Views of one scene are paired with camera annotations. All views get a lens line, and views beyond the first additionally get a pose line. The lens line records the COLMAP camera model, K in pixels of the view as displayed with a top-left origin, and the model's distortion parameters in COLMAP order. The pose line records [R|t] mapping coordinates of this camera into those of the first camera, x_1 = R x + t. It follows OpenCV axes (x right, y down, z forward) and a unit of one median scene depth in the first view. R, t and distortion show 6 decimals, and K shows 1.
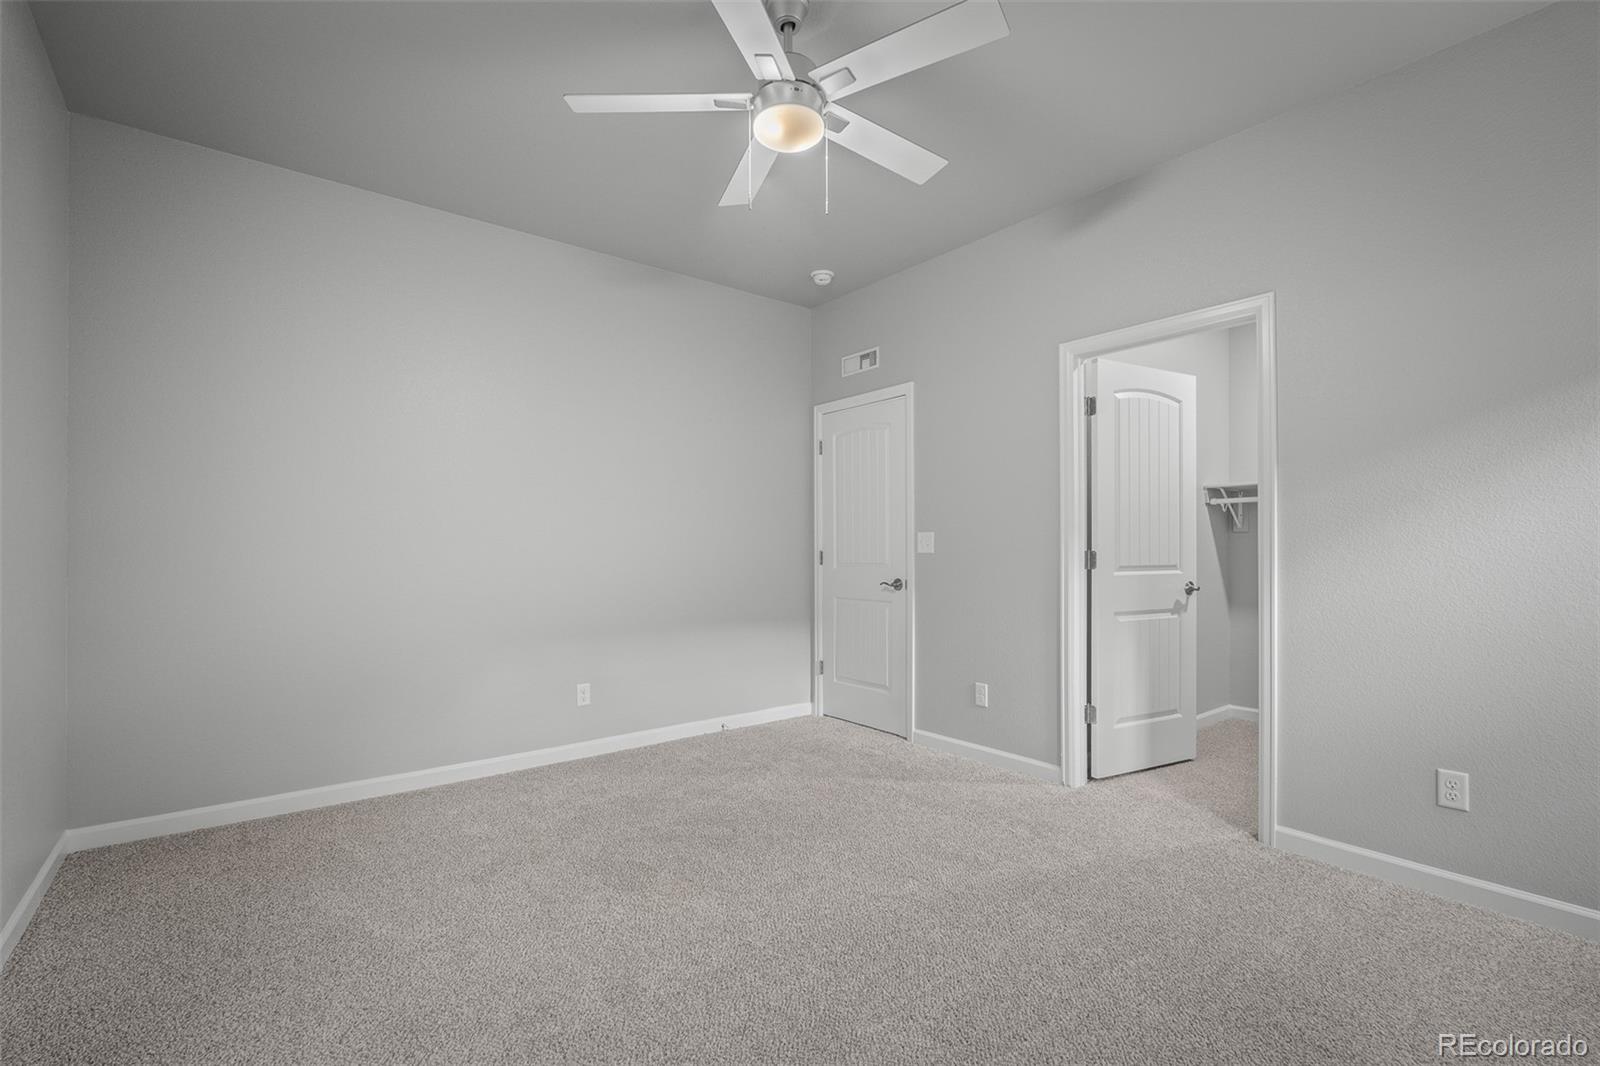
lens RADIAL K [[709.3, 0, 794.2], [0, 709.3, 544.9], [0, 0, 1]] dist [-0.008397, 0.001020]
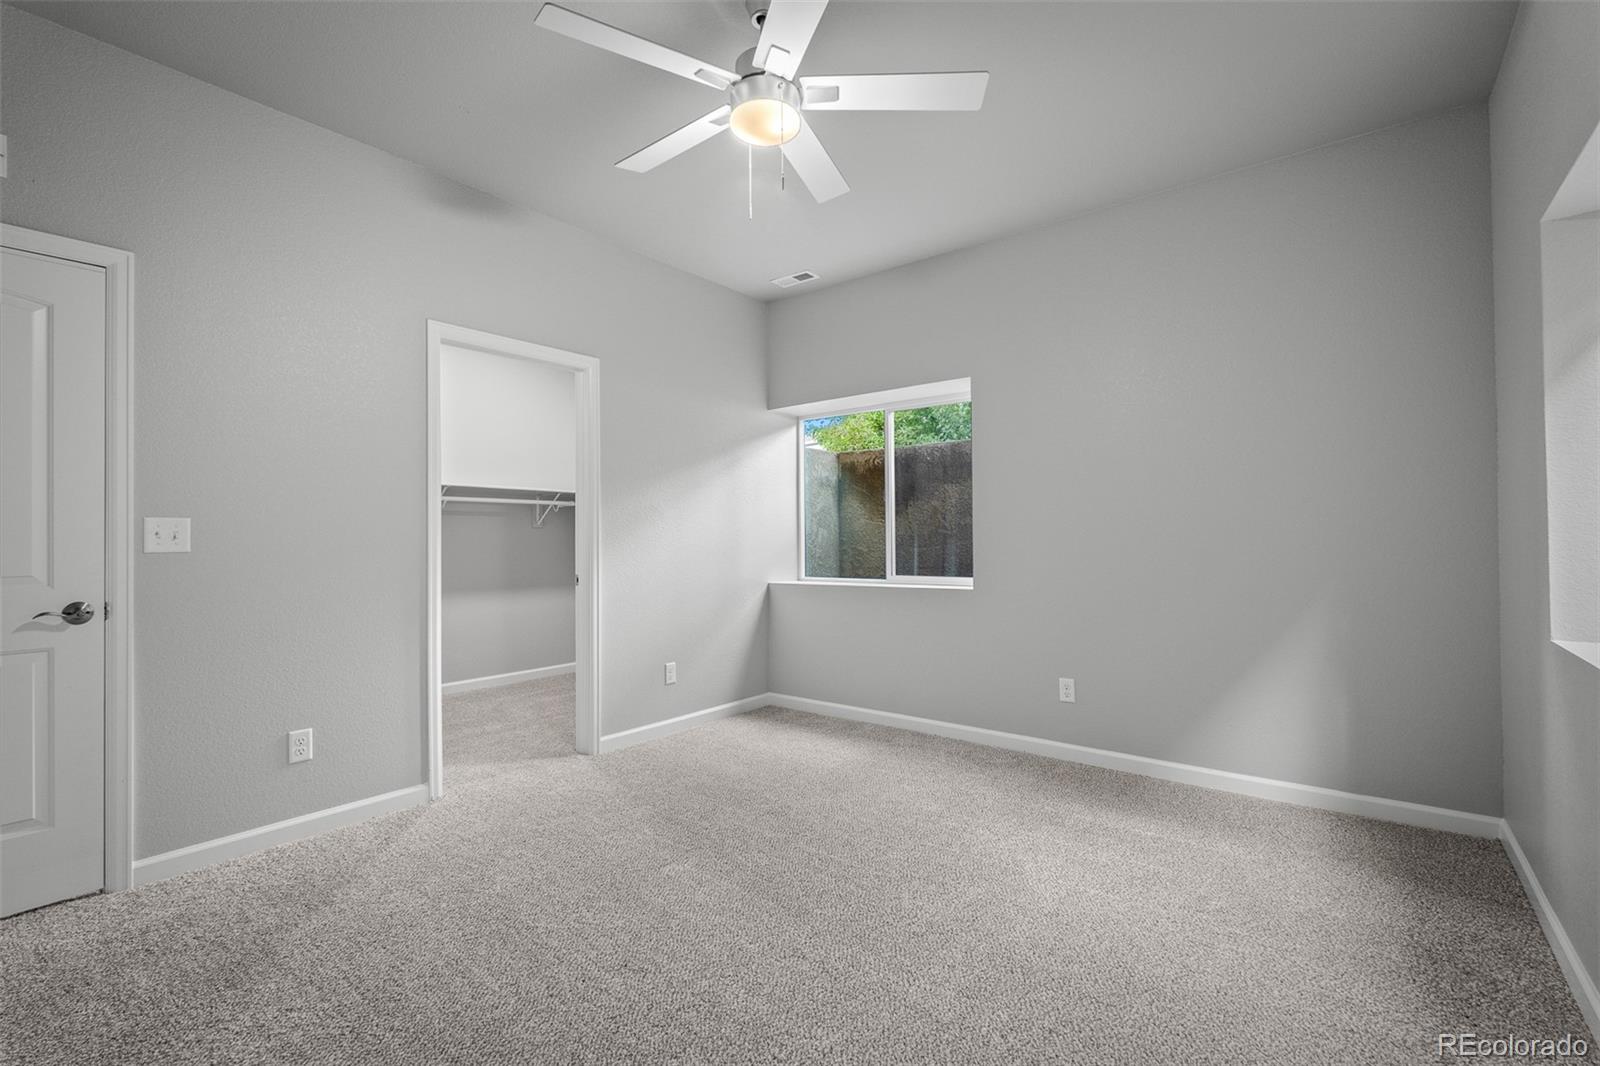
lens RADIAL K [[709.3, 0, 793.7], [0, 709.3, 533.3], [0, 0, 1]] dist [-0.008397, 0.001020]
pose [[-0.230914, 0.003514, 0.972968, -0.595684], [-0.000732, 0.999993, -0.003785, -0.003490], [-0.972974, -0.001586, -0.230909, 0.727177]]
